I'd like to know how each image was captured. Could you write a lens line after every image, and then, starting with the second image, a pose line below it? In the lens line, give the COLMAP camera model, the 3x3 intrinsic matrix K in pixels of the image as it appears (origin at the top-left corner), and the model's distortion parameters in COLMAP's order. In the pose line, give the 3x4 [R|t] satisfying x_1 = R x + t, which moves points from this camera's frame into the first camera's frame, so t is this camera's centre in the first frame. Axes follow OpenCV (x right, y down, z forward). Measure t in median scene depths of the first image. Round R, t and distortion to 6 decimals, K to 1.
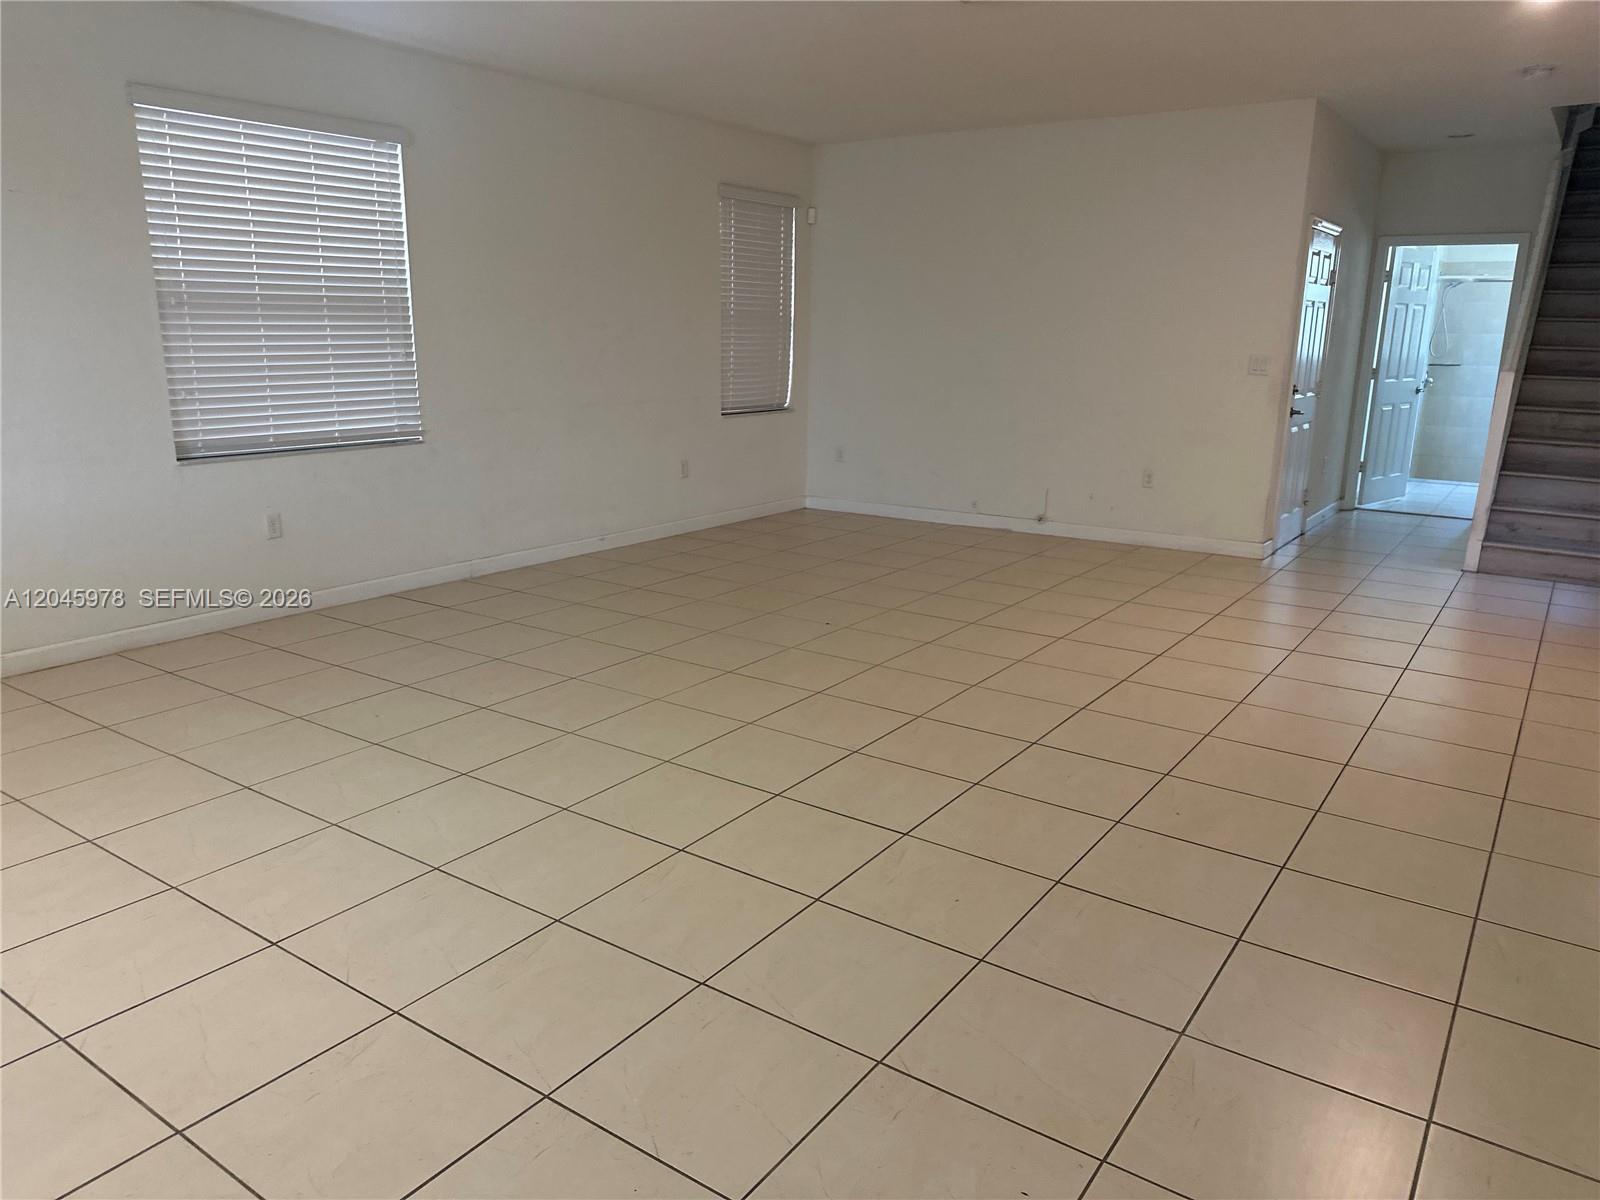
lens RADIAL K [[1125.6, 0, 791.2], [0, 1125.6, 598.9], [0, 0, 1]] dist [0.024003, -0.012267]
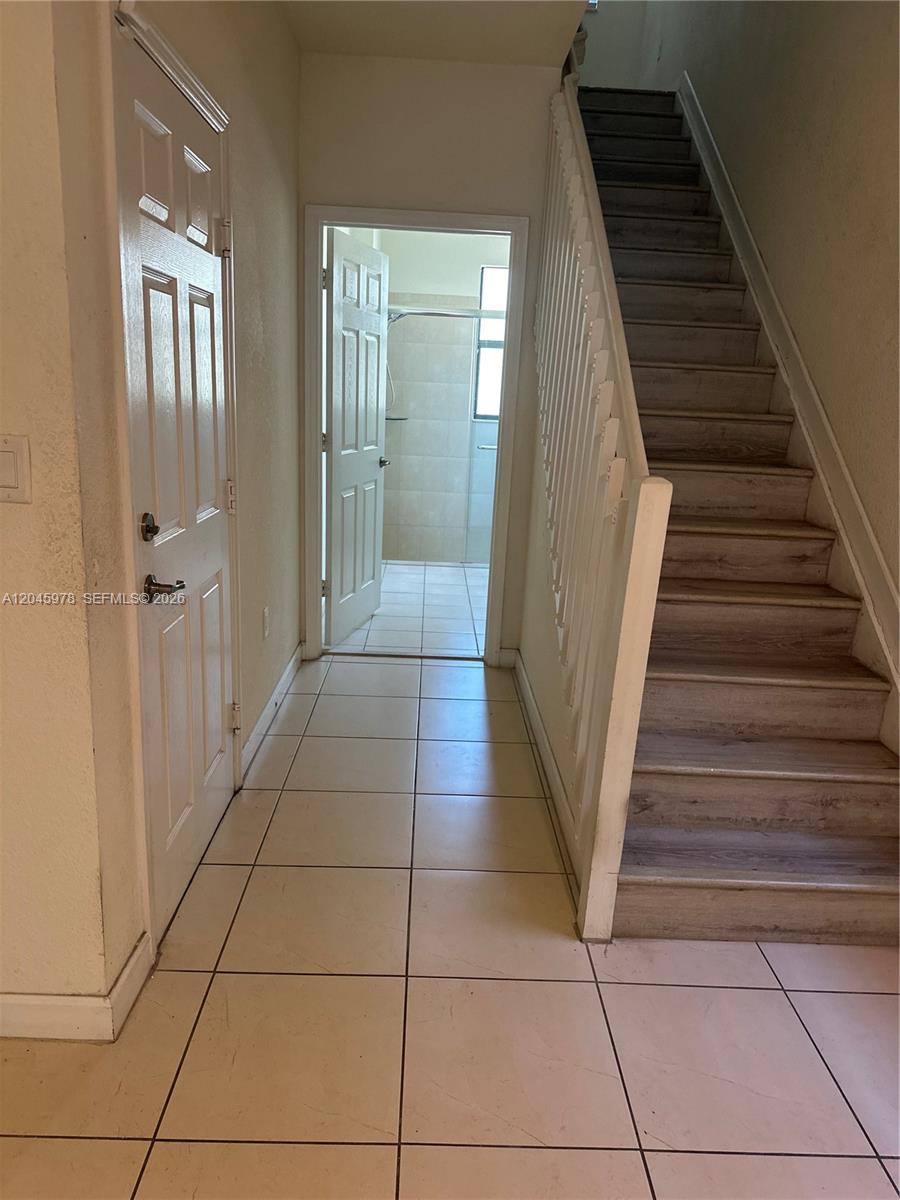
lens RADIAL K [[844.2, 0, 444.1], [0, 844.2, 609.7], [0, 0, 1]] dist [0.024003, -0.012267]
pose [[0.810823, -0.129156, 0.570863, 0.319004], [0.107381, 0.991620, 0.071833, -0.146432], [-0.575357, 0.003056, 0.817897, 0.638802]]
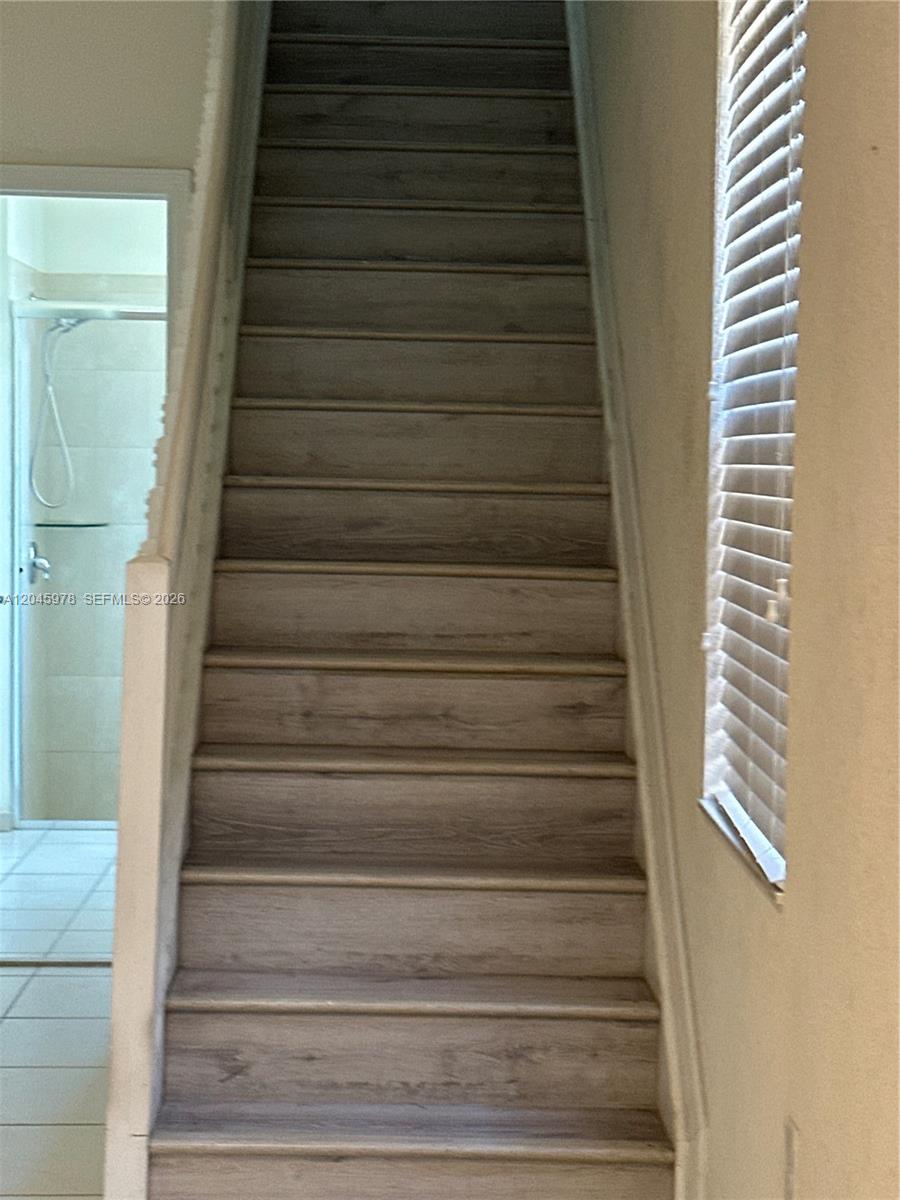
lens RADIAL K [[2407.6, 0, 450.2], [0, 2407.6, 599.3], [0, 0, 1]] dist [0.122036, 0.000000]
pose [[0.806848, -0.036913, 0.589605, 0.256812], [0.136755, 0.982607, -0.125626, -0.079484], [-0.574713, 0.181993, 0.797862, 0.360468]]
